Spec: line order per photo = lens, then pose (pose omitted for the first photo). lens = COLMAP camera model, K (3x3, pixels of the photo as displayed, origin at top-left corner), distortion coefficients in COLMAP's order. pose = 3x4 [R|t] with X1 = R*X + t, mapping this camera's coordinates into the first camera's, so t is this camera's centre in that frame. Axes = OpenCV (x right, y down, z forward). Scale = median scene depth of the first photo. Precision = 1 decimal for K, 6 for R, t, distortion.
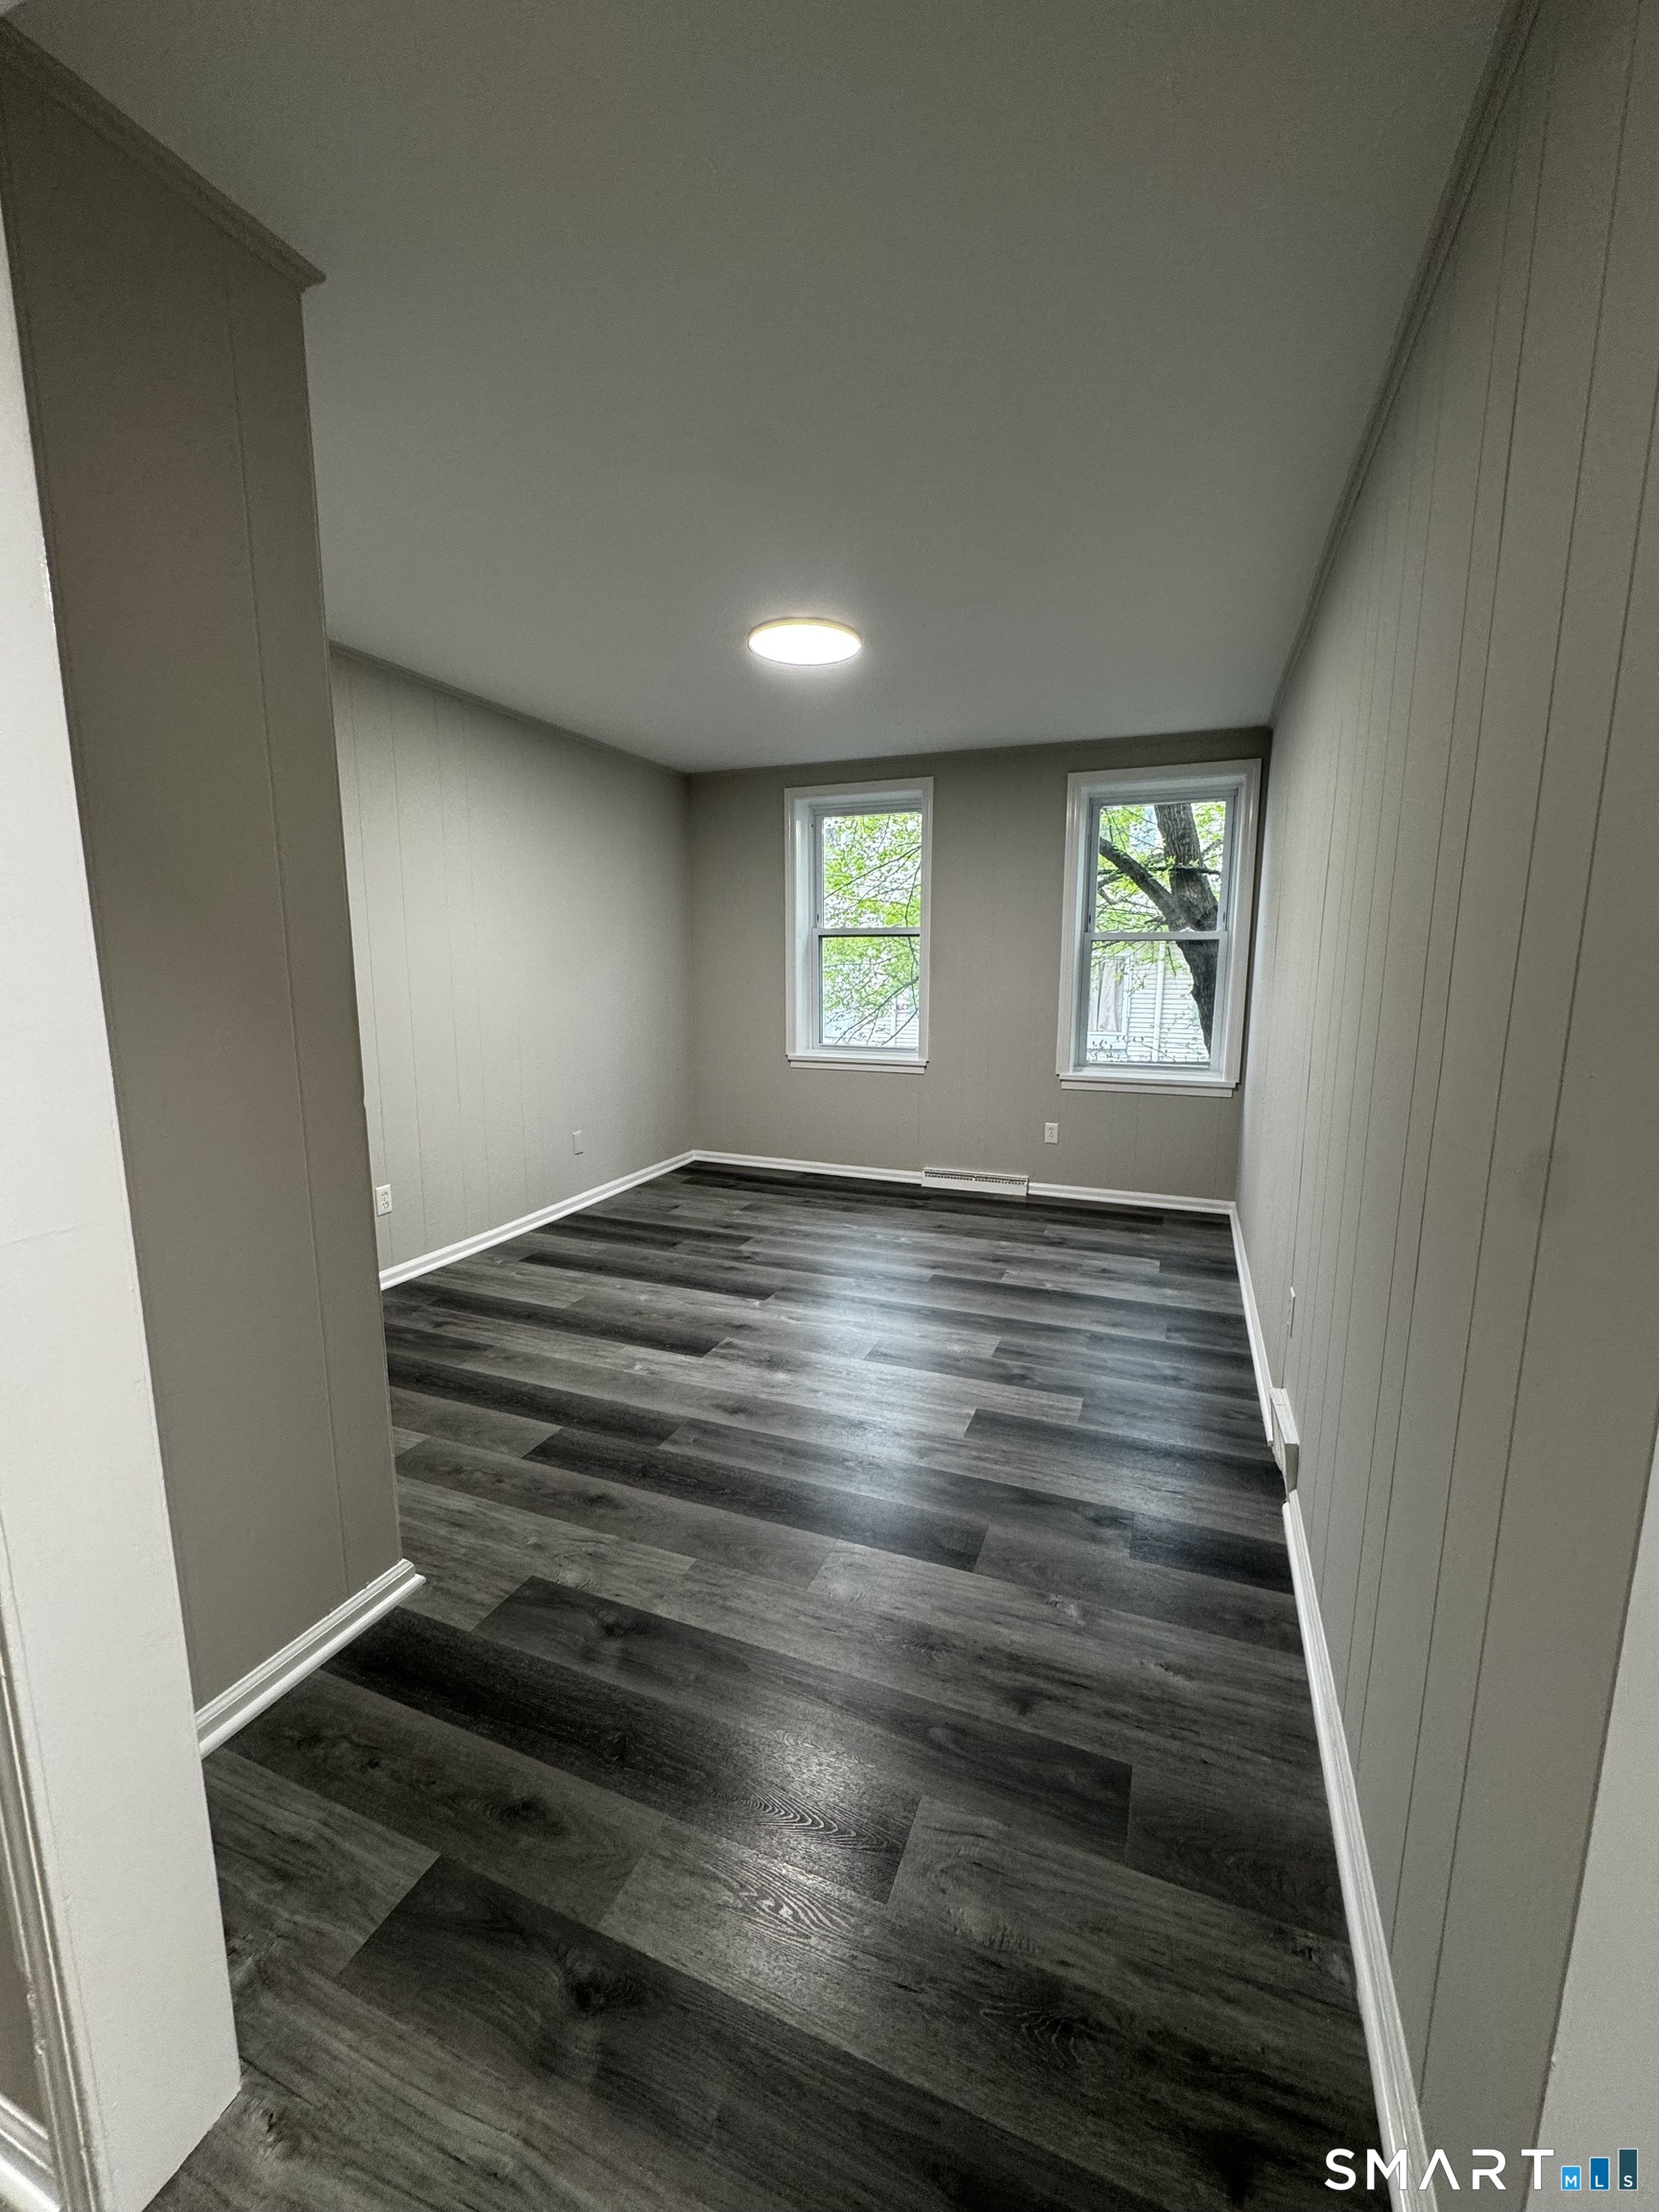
lens RADIAL K [[888.9, 0, 827.9], [0, 888.9, 1102.7], [0, 0, 1]] dist [-0.000862, -0.000191]
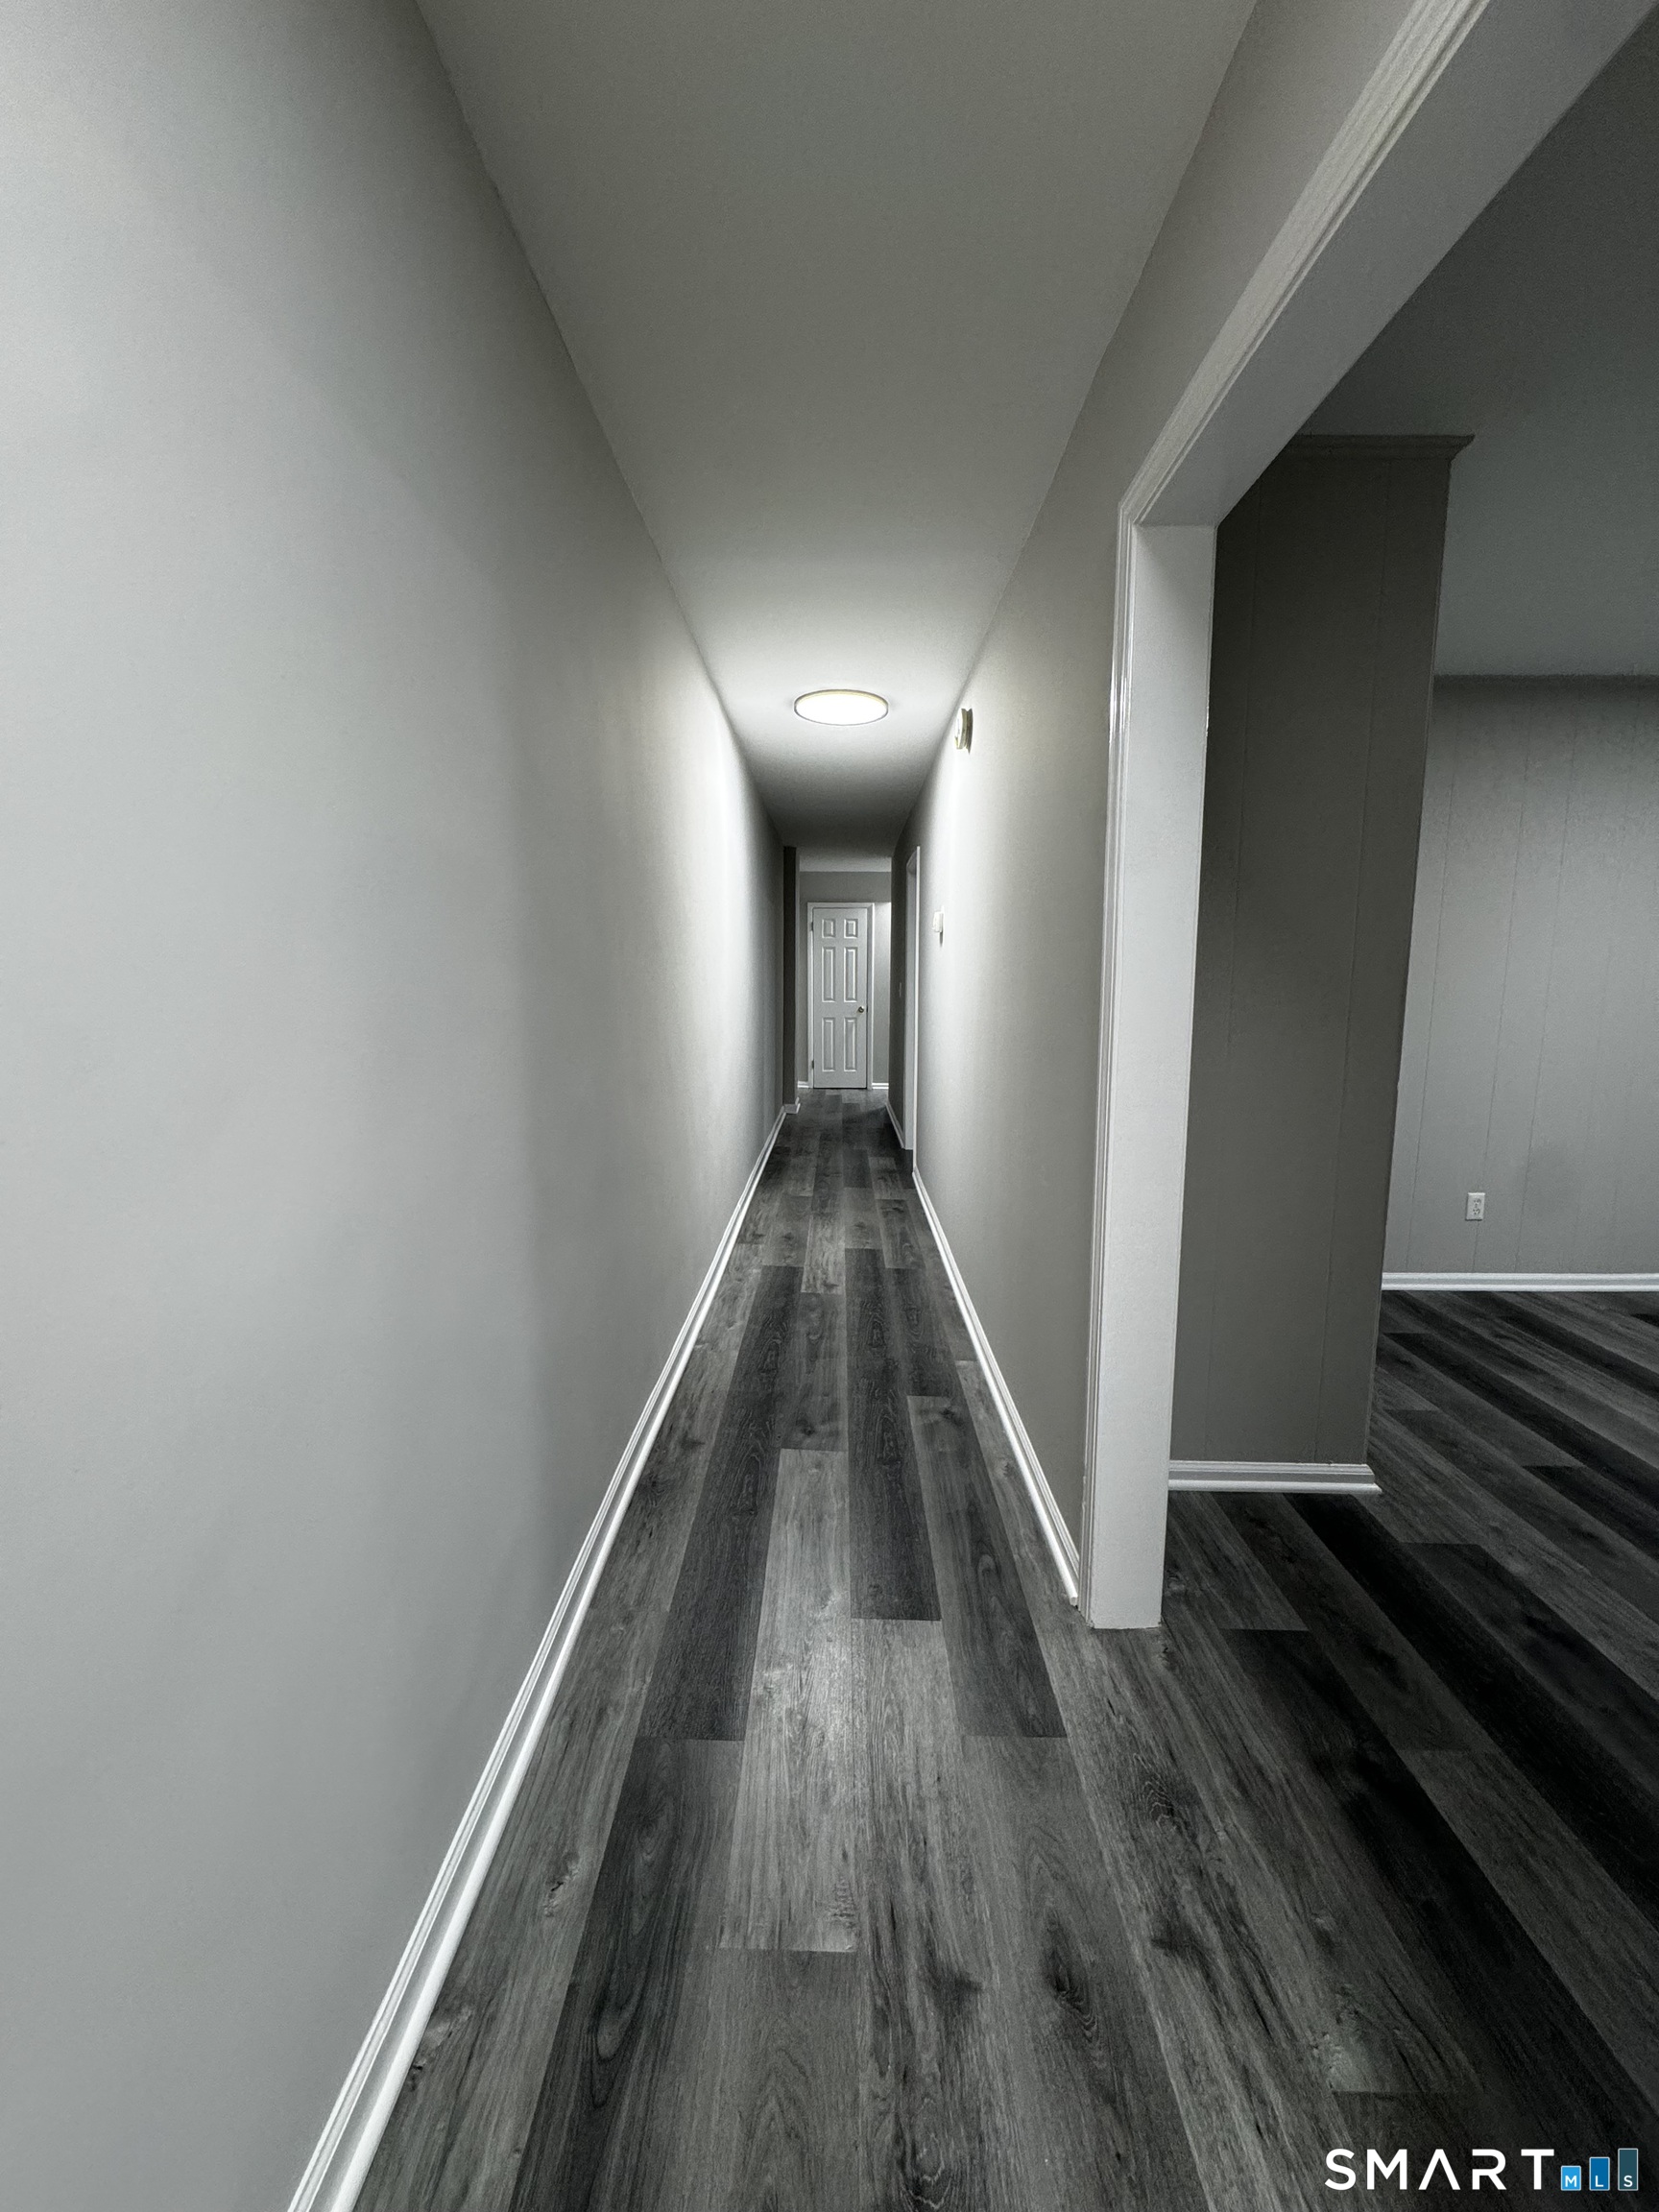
lens RADIAL K [[883.1, 0, 829.4], [0, 883.1, 1100.7], [0, 0, 1]] dist [-0.004129, 0.000480]
pose [[0.365956, 0.123314, -0.922426, 0.181996], [-0.143403, 0.986816, 0.075030, 0.020859], [0.919517, 0.104821, 0.378815, -0.112226]]
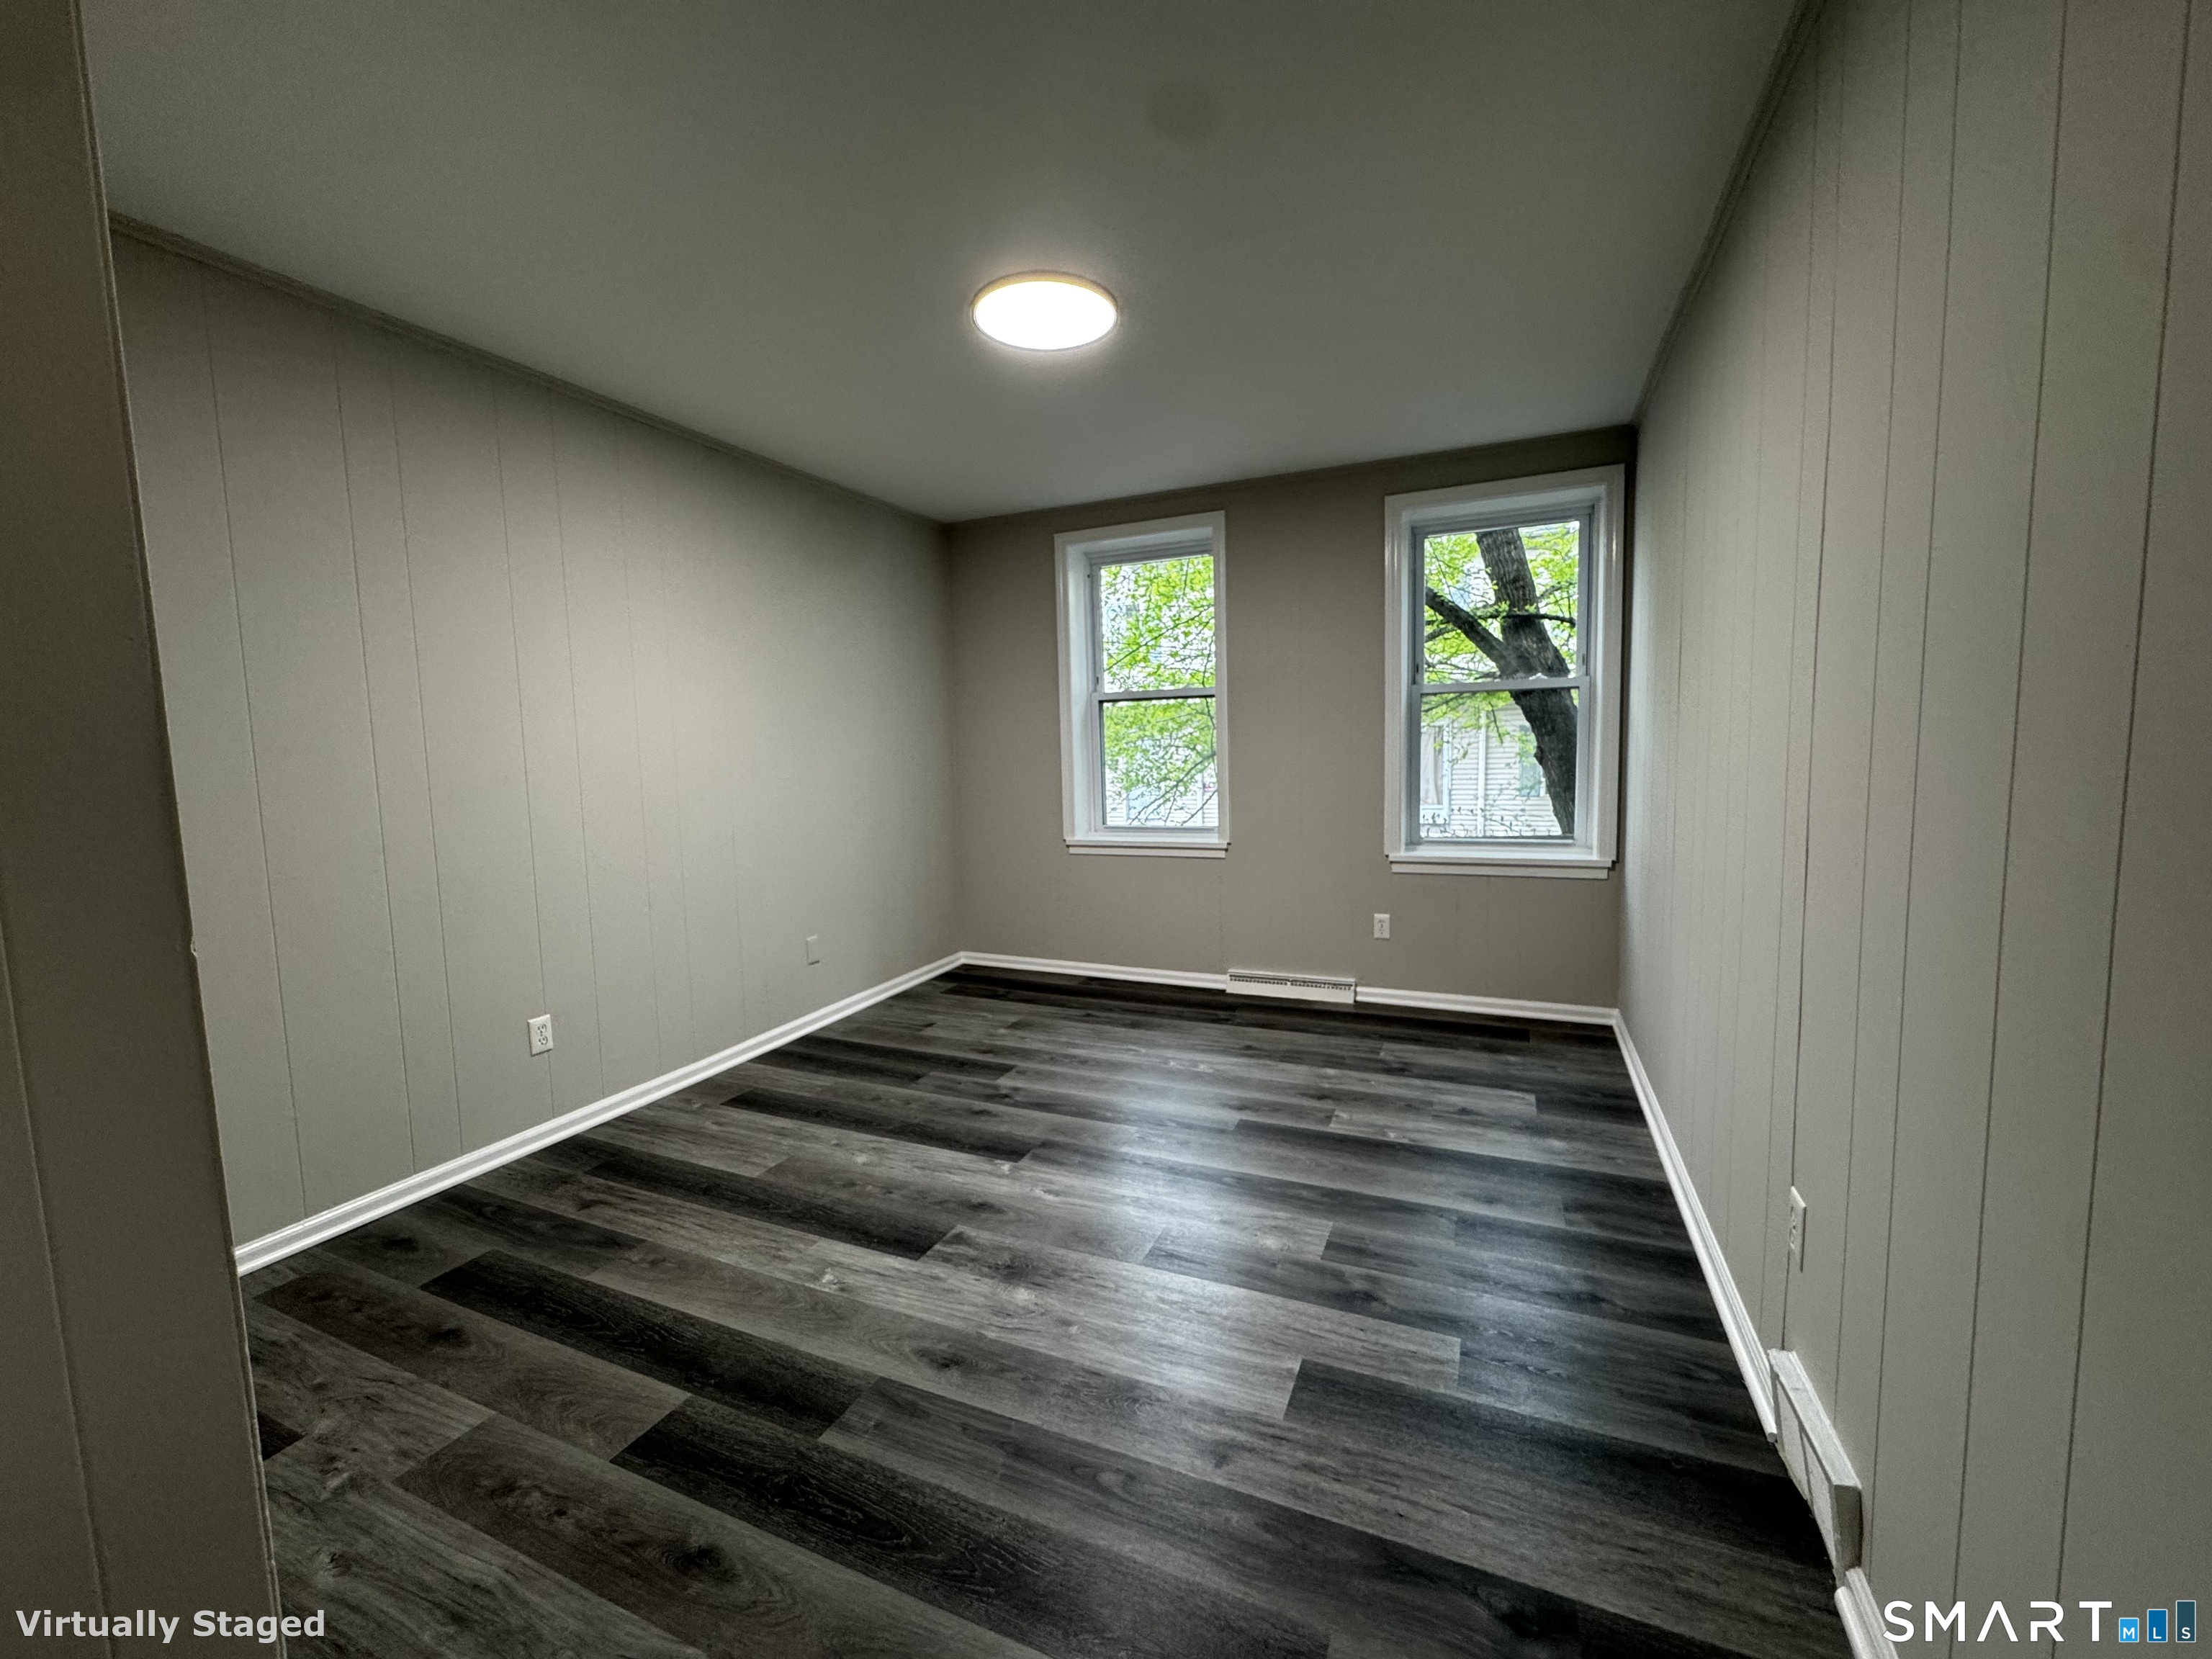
lens RADIAL K [[893.3, 0, 1099.1], [0, 893.3, 828.8], [0, 0, 1]] dist [-0.002823, 0.000093]
pose [[0.998699, -0.024574, -0.044687, 0.045173], [0.021718, 0.997756, -0.063331, -0.015058], [0.046143, 0.062278, 0.996992, 0.247400]]
